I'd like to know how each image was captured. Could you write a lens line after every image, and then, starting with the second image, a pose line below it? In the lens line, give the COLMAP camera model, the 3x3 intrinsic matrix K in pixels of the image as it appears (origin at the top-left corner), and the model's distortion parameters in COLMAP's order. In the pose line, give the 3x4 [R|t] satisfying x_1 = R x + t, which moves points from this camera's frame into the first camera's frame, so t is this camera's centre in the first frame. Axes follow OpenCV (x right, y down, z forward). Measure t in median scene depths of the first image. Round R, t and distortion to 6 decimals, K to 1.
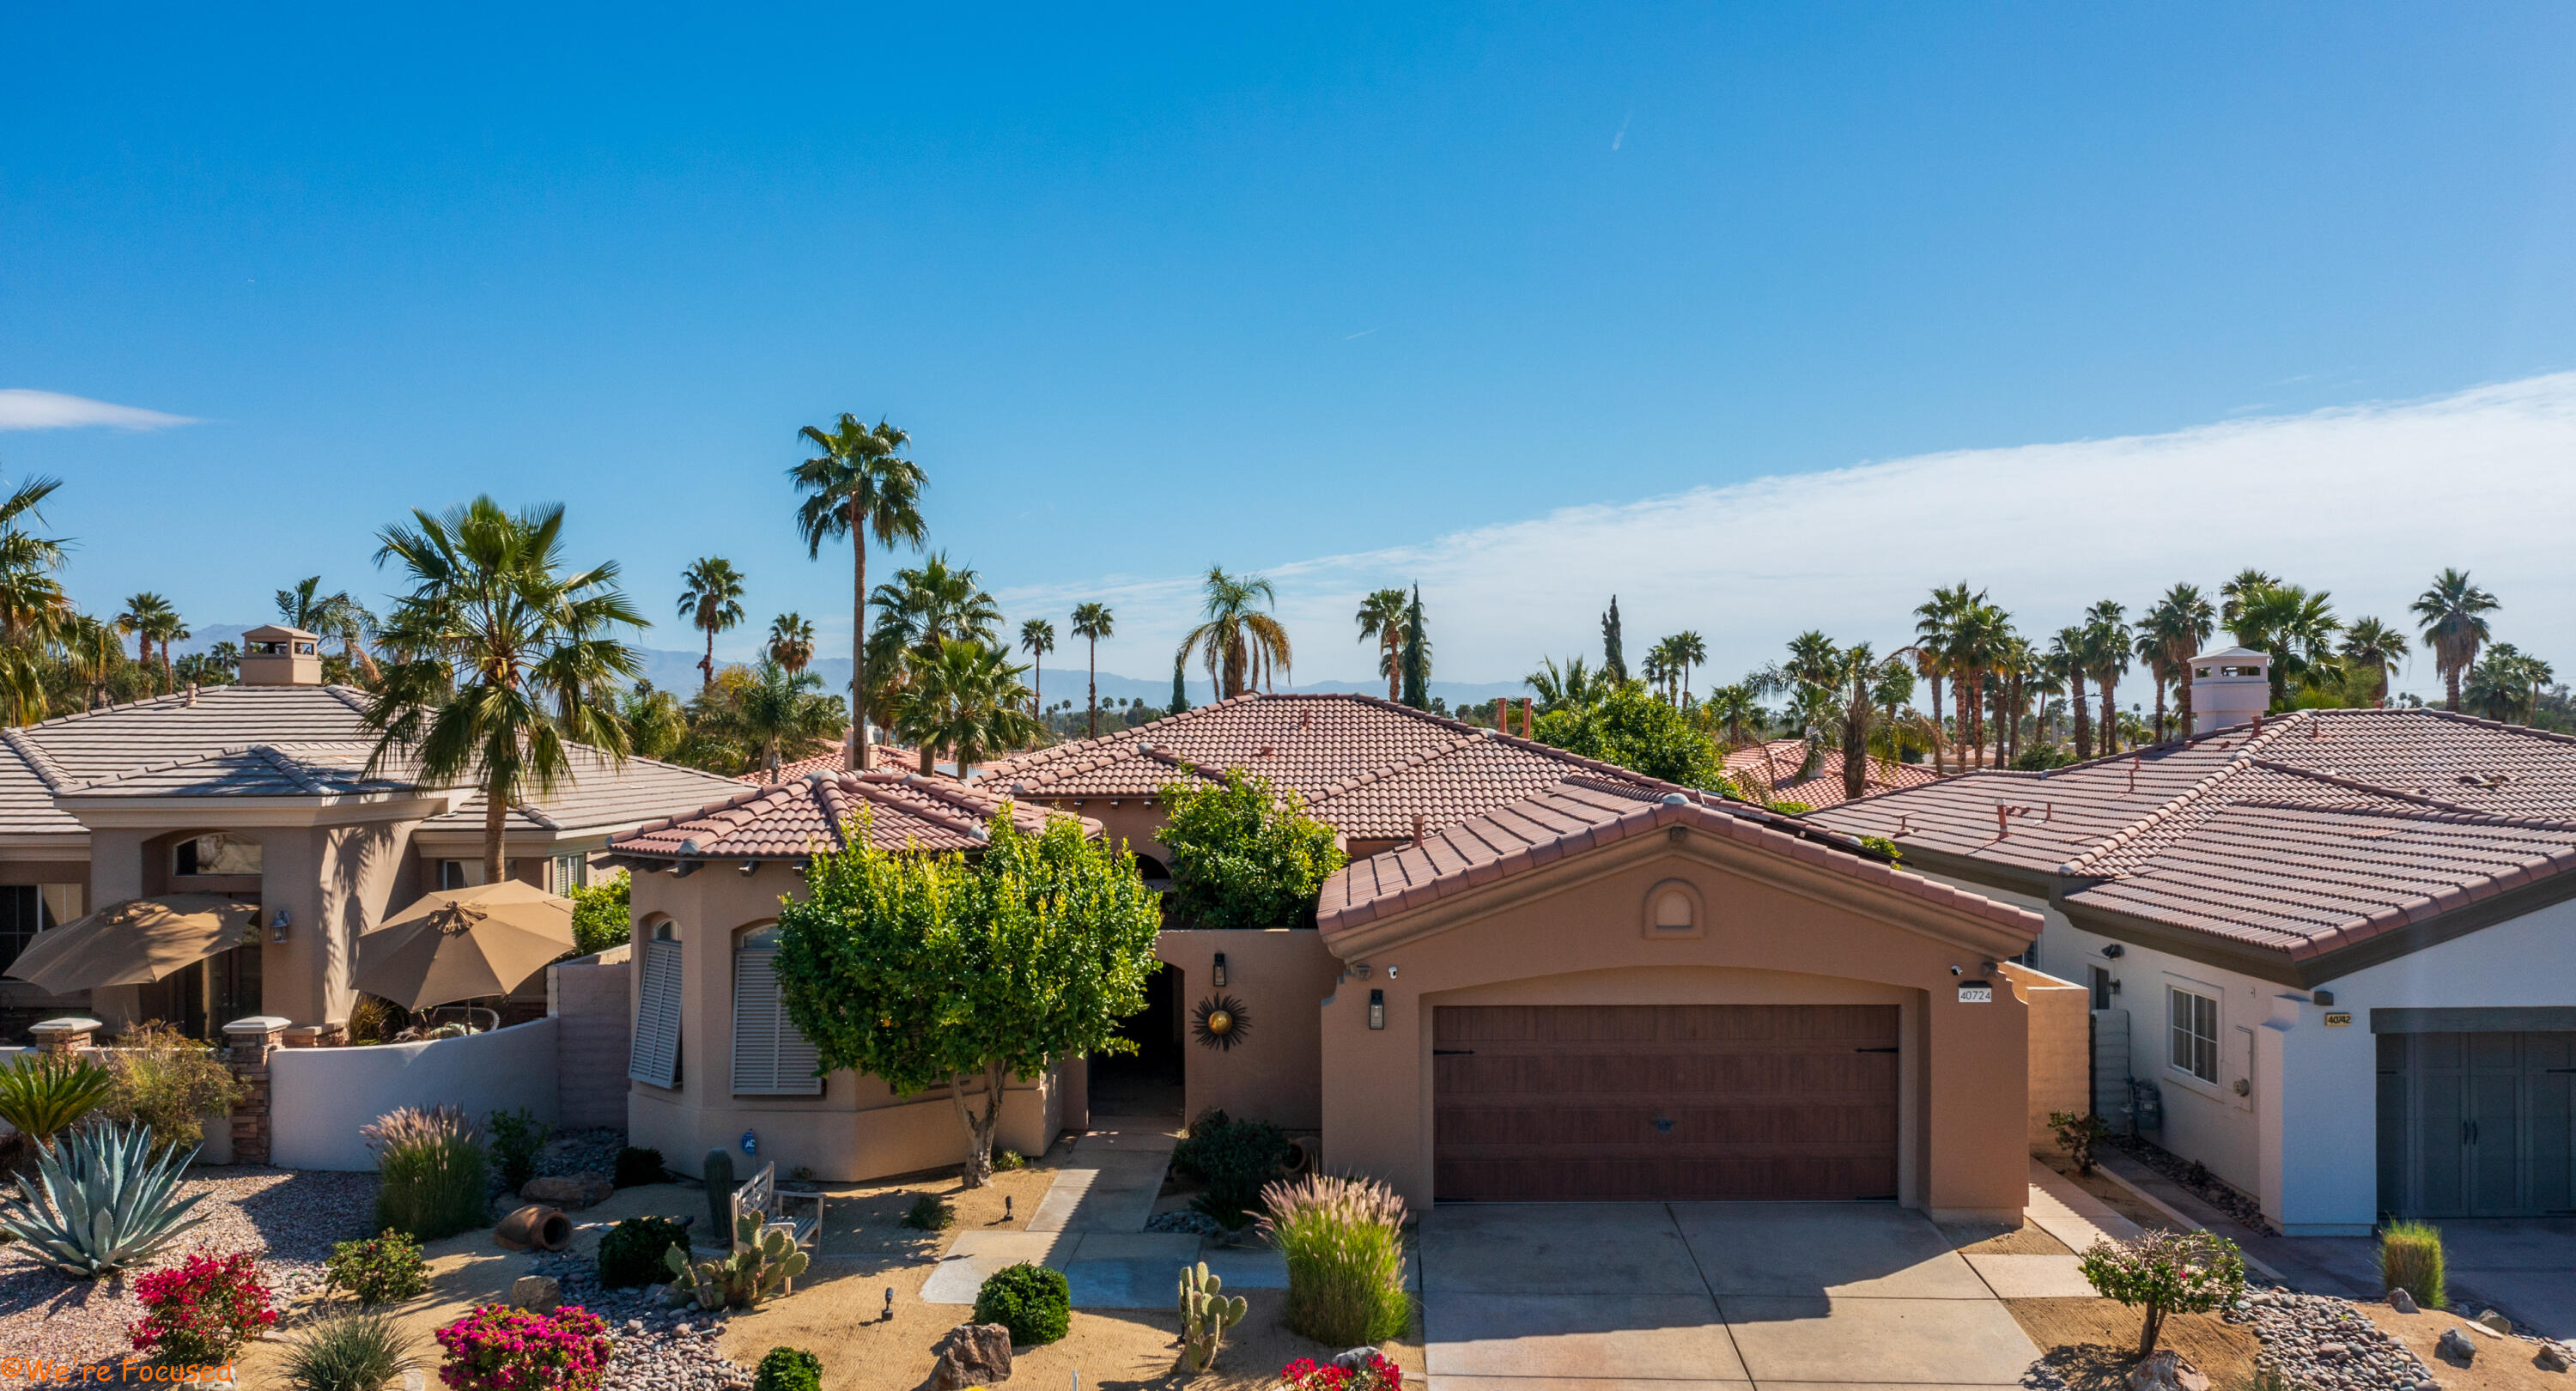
lens RADIAL K [[2122.4, 0, 1288.0], [0, 2122.4, 695.5], [0, 0, 1]] dist [-0.008852, 0.000145]
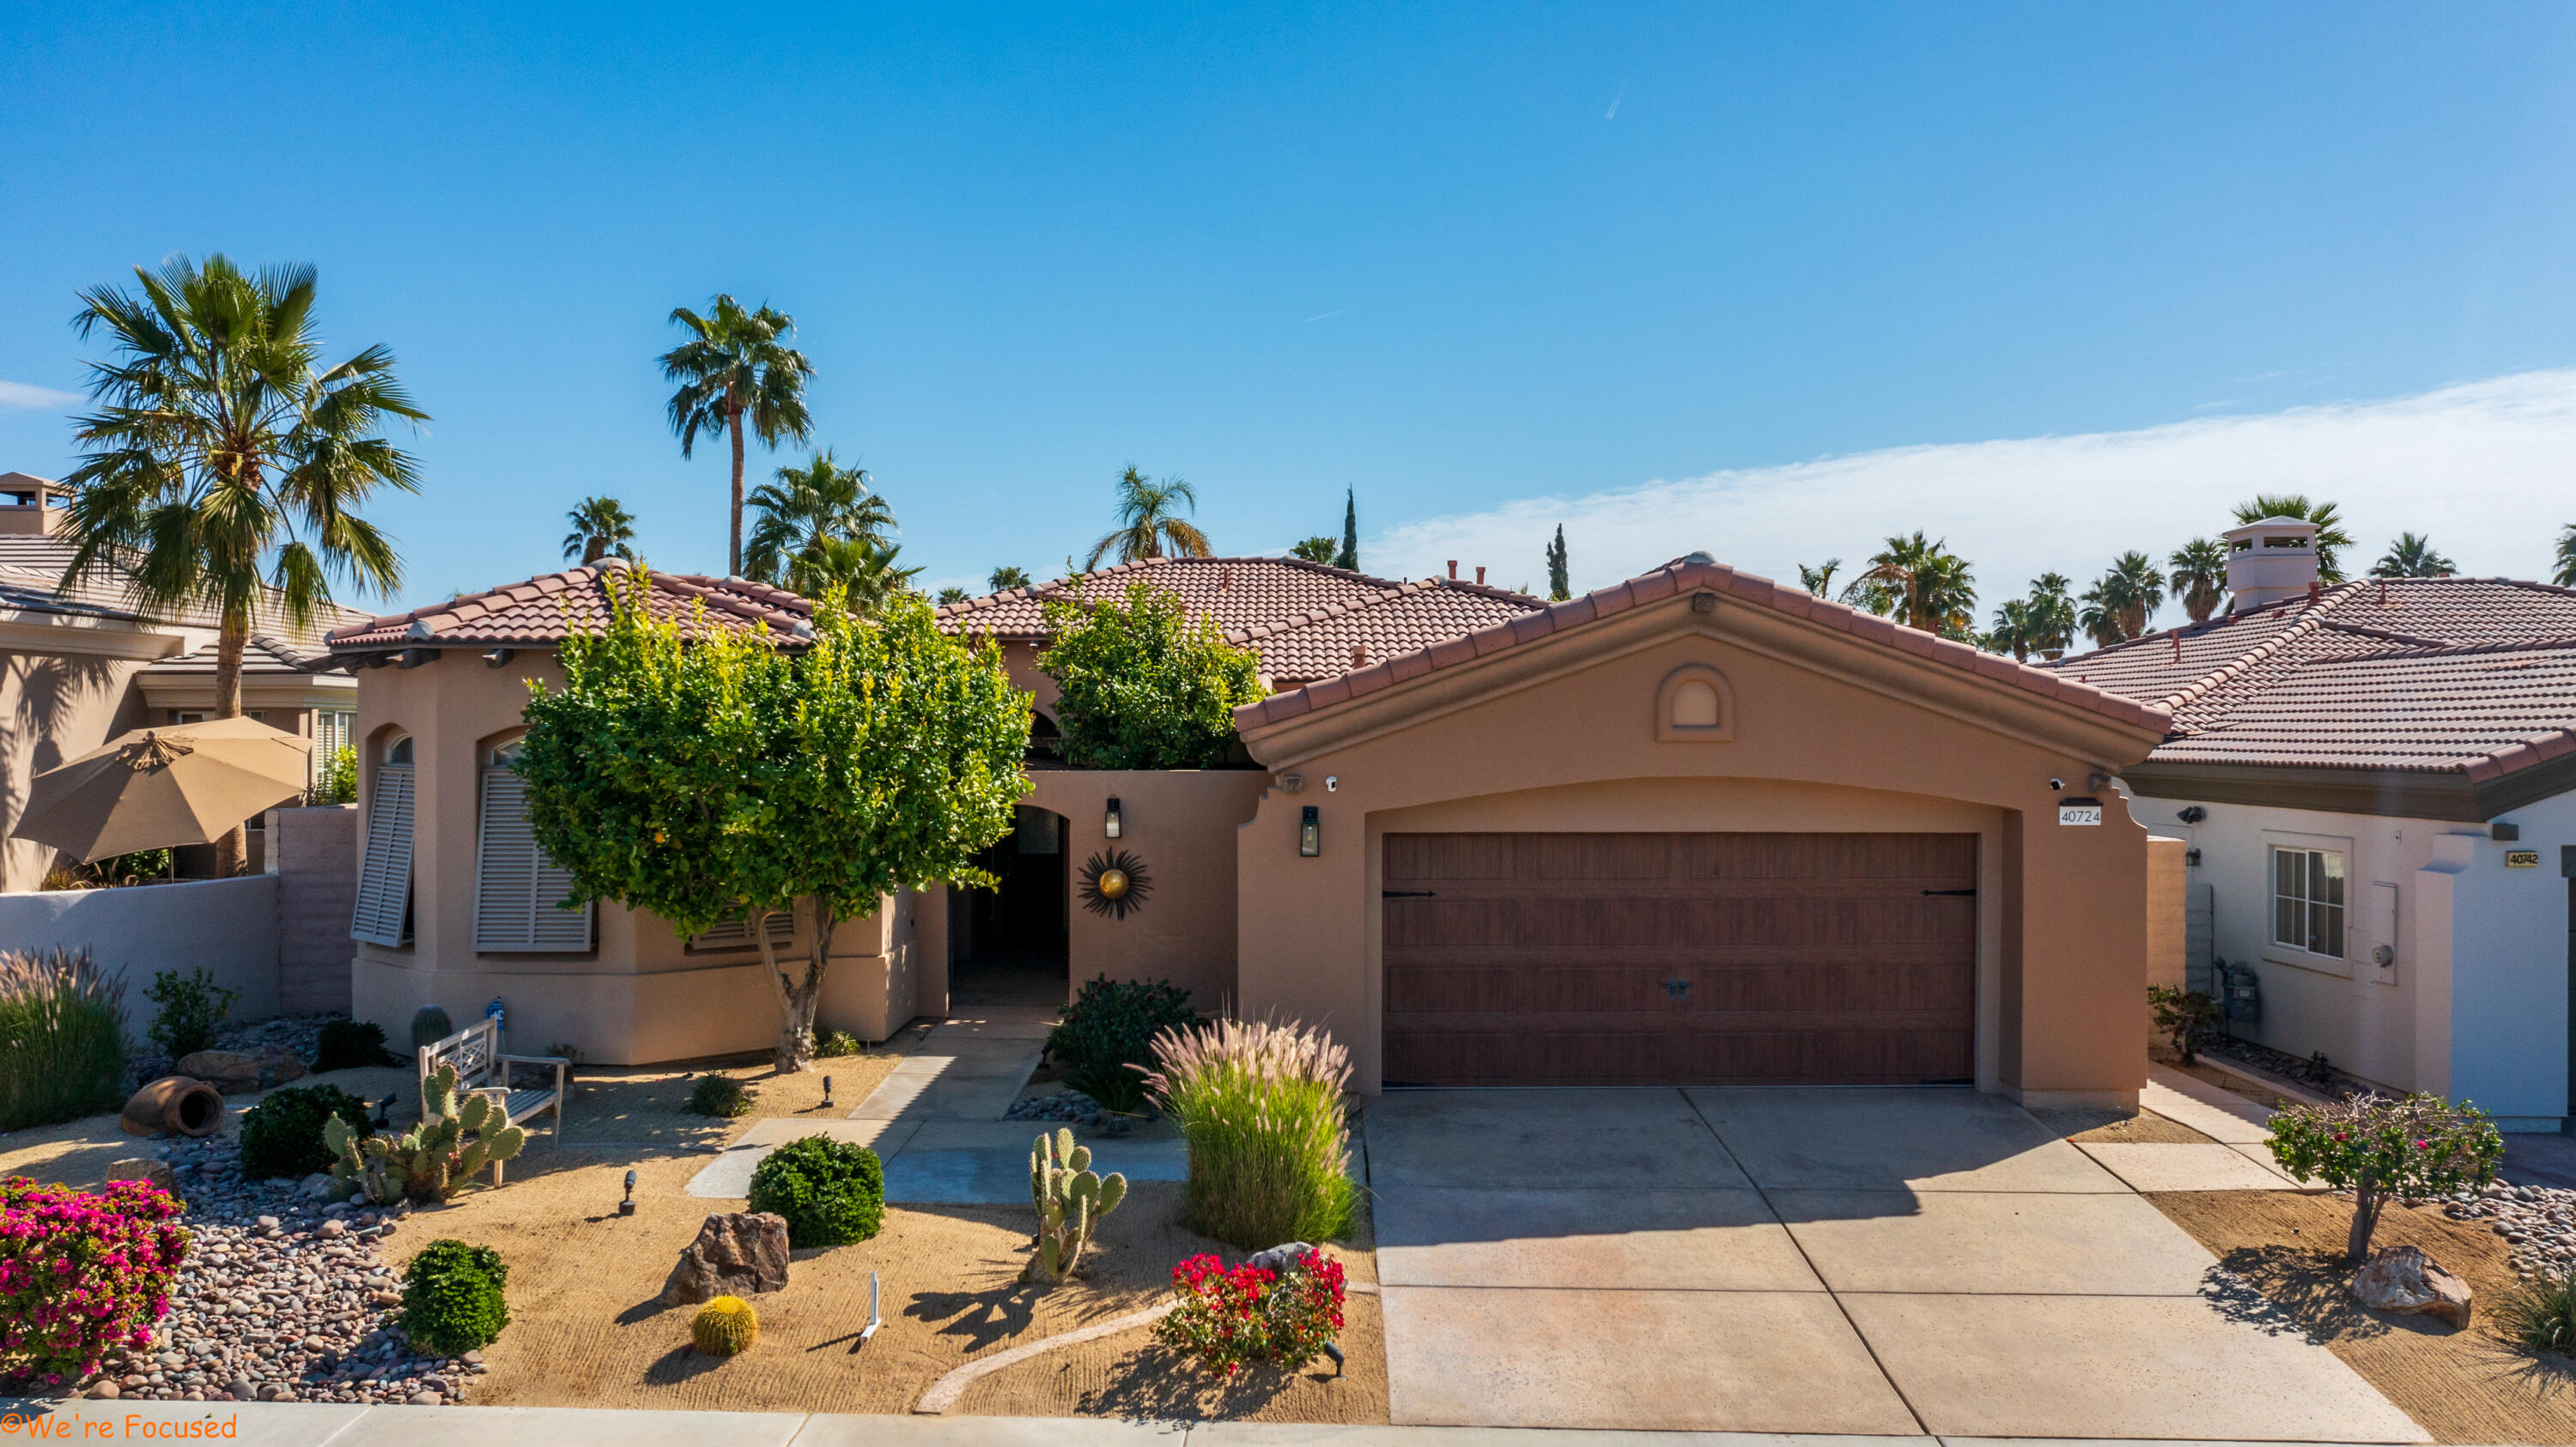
lens RADIAL K [[2074.6, 0, 1288.0], [0, 2074.6, 723.5], [0, 0, 1]] dist [-0.006078, 0.000437]
pose [[0.999379, 0.006754, 0.034588, 0.007432], [-0.006875, 0.999971, 0.003384, 0.104282], [-0.034565, -0.003620, 0.999396, 0.245518]]
